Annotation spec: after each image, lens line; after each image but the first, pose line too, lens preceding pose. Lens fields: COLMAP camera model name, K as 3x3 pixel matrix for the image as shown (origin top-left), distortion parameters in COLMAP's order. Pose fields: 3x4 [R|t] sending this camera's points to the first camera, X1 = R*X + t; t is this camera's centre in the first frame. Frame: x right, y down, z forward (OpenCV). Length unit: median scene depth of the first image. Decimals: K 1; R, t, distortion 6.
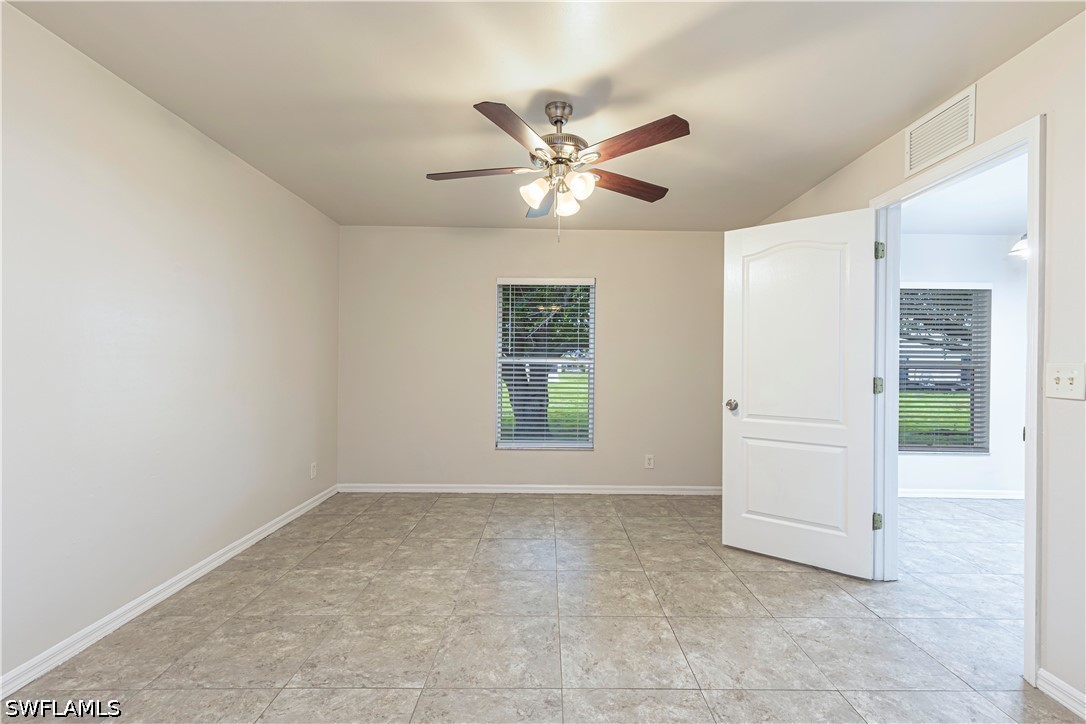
lens RADIAL K [[485.1, 0, 549.5], [0, 485.1, 363.7], [0, 0, 1]] dist [0.010936, -0.000446]
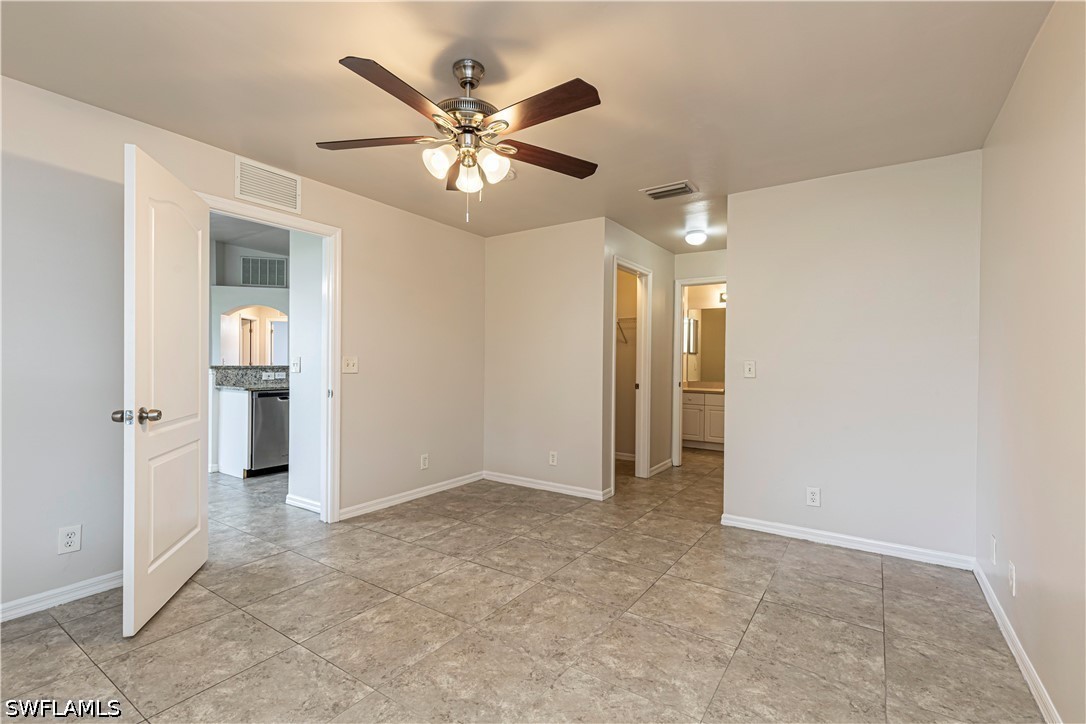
lens RADIAL K [[485.1, 0, 554.1], [0, 485.1, 366.3], [0, 0, 1]] dist [0.010936, -0.000446]
pose [[-0.832772, -0.021891, 0.553184, -0.690199], [-0.016591, 0.999756, 0.014587, -0.002554], [-0.553368, 0.002970, -0.832931, 1.874829]]
